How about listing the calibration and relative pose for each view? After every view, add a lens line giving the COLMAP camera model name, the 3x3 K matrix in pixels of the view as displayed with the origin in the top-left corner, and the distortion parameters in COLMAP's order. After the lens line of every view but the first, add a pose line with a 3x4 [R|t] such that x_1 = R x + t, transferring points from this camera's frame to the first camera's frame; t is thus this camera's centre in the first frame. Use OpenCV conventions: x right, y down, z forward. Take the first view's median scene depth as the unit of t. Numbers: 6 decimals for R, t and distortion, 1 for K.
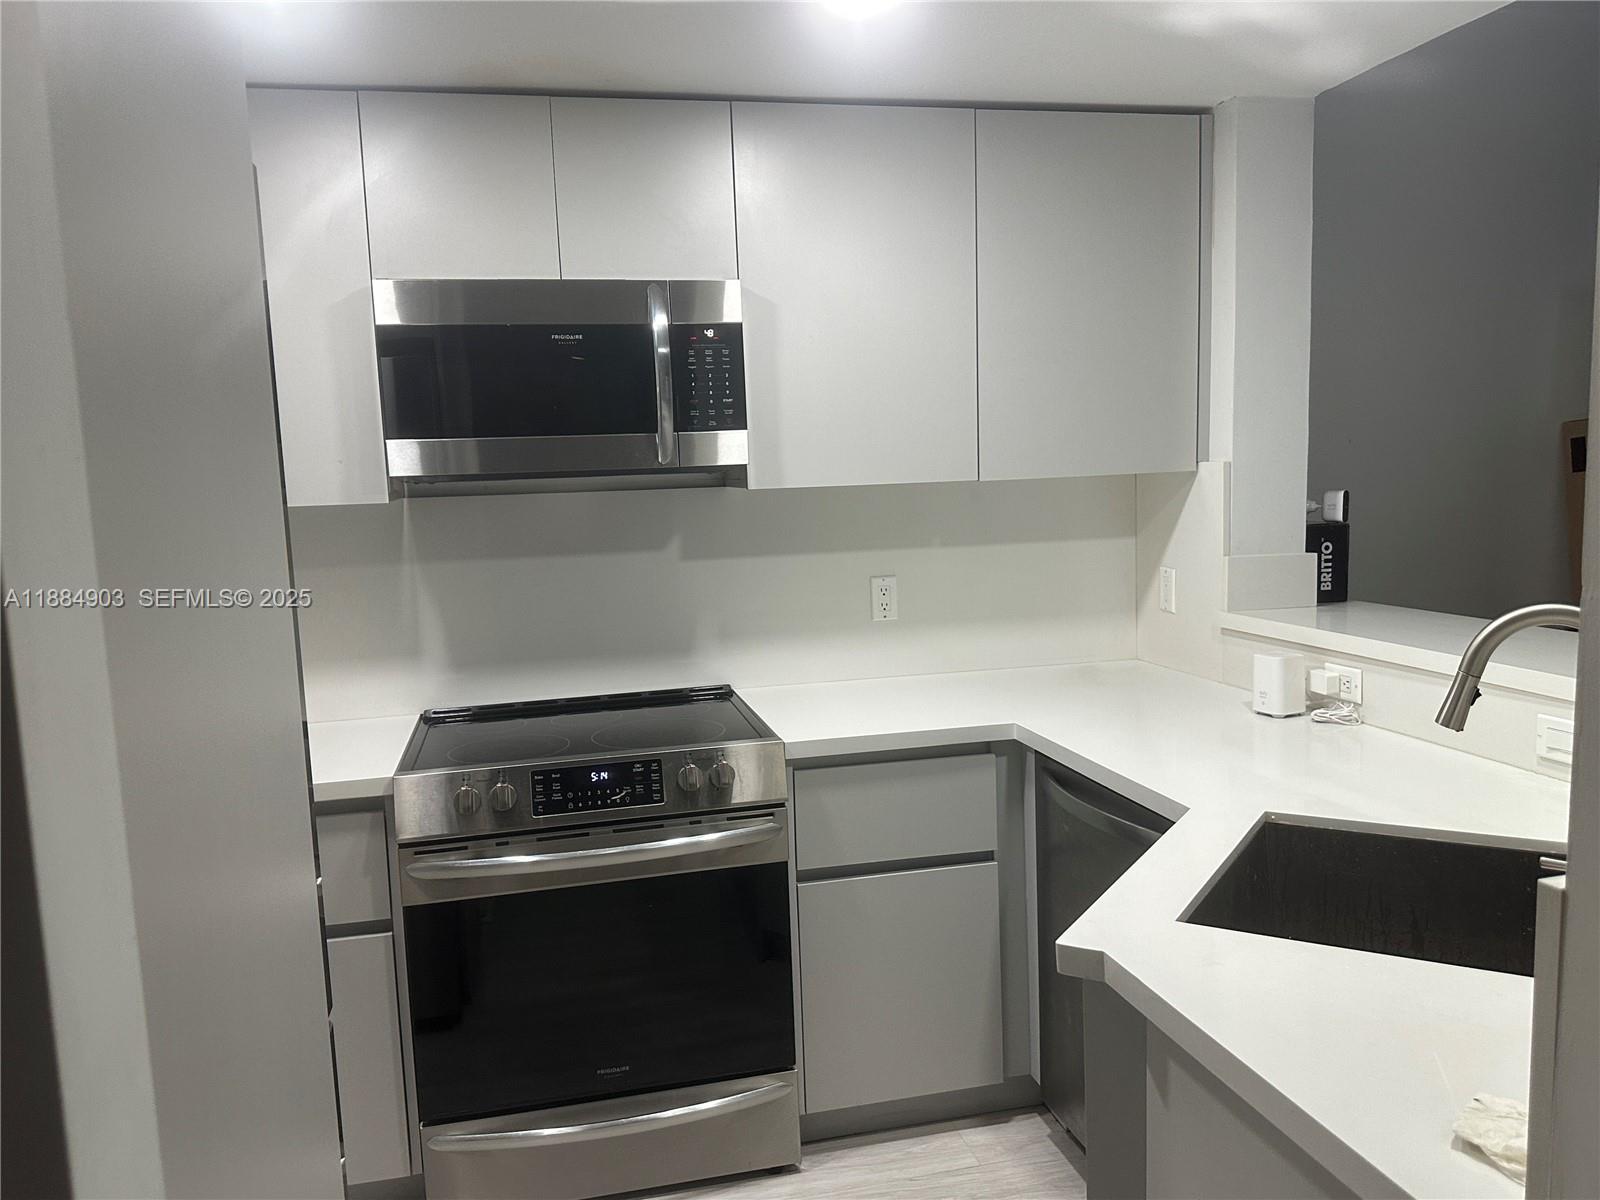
lens RADIAL K [[1189.8, 0, 799.3], [0, 1189.8, 646.2], [0, 0, 1]] dist [0.030727, -0.000318]
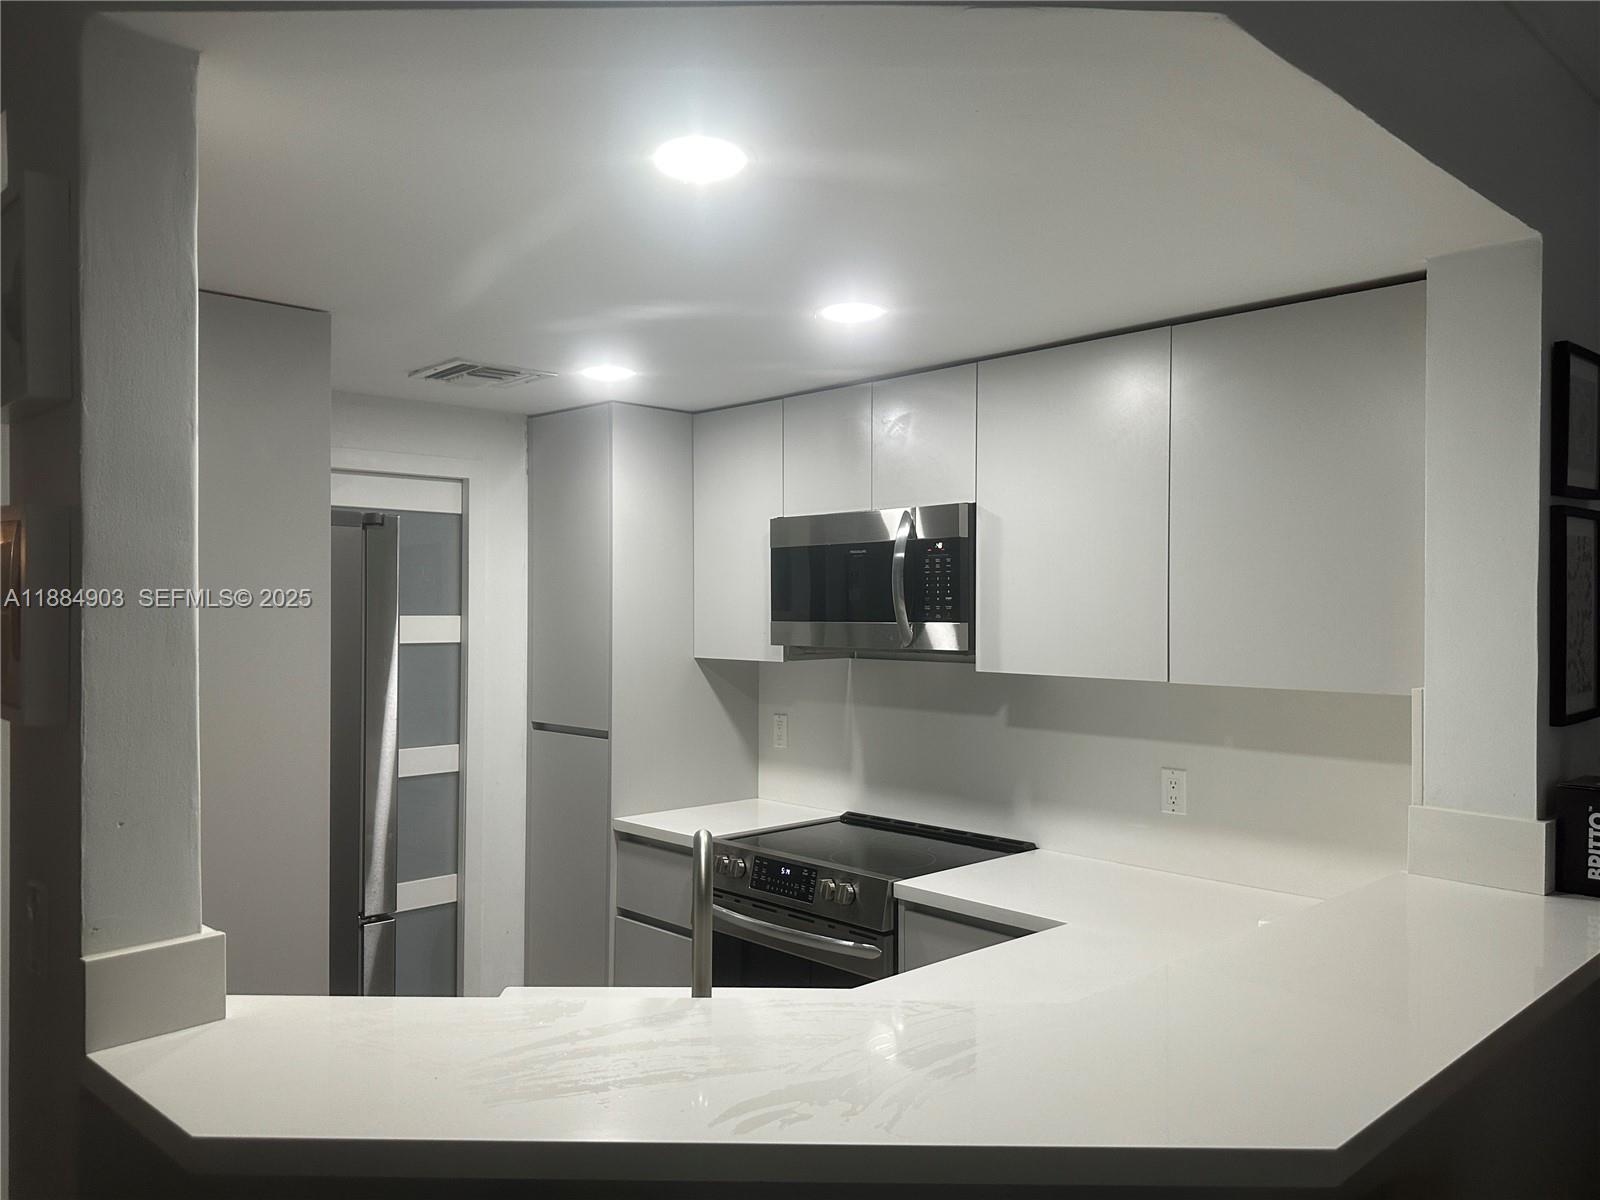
lens RADIAL K [[1193.3, 0, 800.0], [0, 1193.3, 600.0], [0, 0, 1]] dist [0.036771, -0.000893]
pose [[0.502258, 0.028268, -0.864256, 0.926572], [-0.154575, 0.986302, -0.057571, -0.110275], [0.850790, 0.162508, 0.499748, 0.255866]]
